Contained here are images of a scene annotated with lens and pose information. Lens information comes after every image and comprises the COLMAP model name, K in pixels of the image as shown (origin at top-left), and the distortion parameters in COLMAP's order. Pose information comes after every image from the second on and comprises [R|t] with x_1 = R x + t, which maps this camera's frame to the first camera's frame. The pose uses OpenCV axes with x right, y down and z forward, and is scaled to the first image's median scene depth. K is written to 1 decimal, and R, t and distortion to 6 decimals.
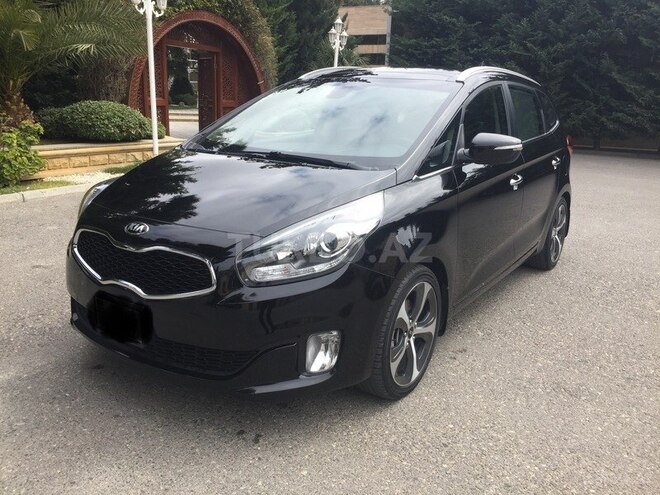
lens RADIAL K [[561.2, 0, 330.0], [0, 561.2, 247.5], [0, 0, 1]] dist [0.063267, -0.074965]
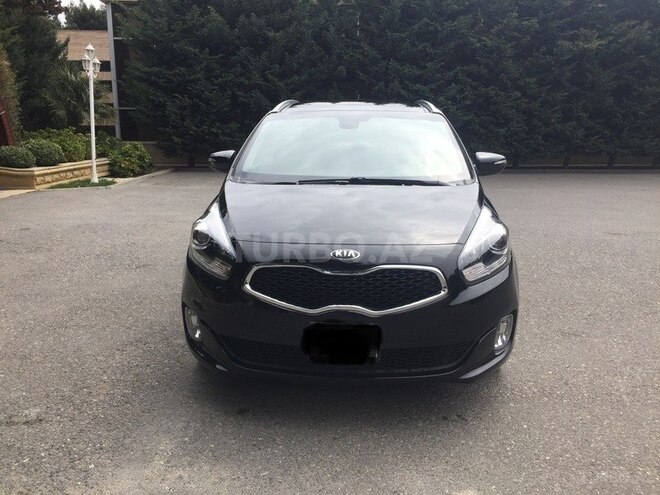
lens RADIAL K [[561.2, 0, 330.0], [0, 561.2, 247.5], [0, 0, 1]] dist [0.063267, -0.074965]
pose [[0.863711, -0.133873, 0.485882, -0.128980], [0.155145, 0.987885, -0.003600, -0.006994], [-0.479514, 0.078491, 0.874017, 0.011721]]
